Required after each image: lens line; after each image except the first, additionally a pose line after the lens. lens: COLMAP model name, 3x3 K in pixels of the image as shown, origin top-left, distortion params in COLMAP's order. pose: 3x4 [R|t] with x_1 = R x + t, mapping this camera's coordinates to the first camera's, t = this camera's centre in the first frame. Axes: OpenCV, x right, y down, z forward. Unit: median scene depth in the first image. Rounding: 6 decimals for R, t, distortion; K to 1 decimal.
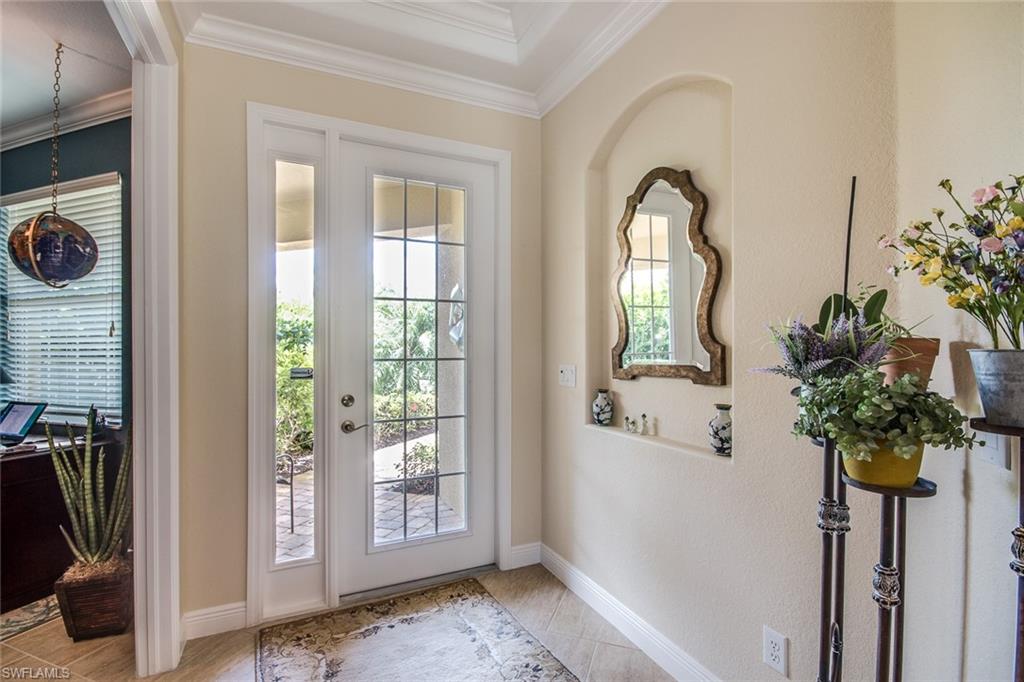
lens RADIAL K [[483.0, 0, 492.8], [0, 483.0, 352.4], [0, 0, 1]] dist [0.006533, -0.008087]
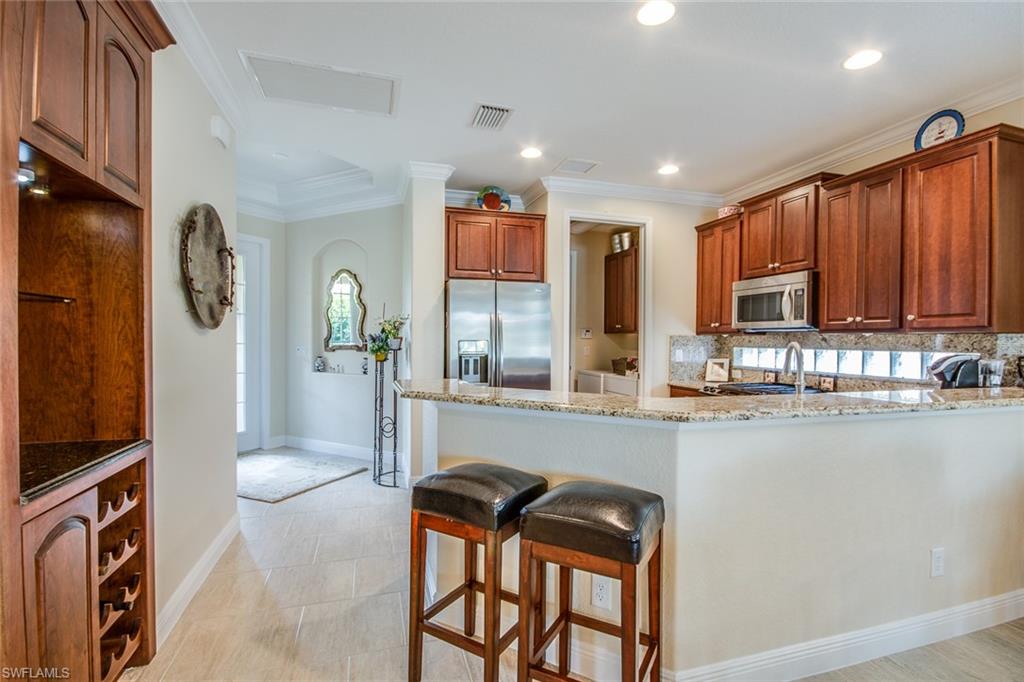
lens RADIAL K [[483.0, 0, 510.3], [0, 483.0, 343.2], [0, 0, 1]] dist [0.006533, -0.008087]
pose [[0.790873, 0.000691, 0.611980, -0.448851], [-0.000780, 1.000000, -0.000121, 0.013110], [-0.611980, -0.000381, 0.790873, -1.331836]]
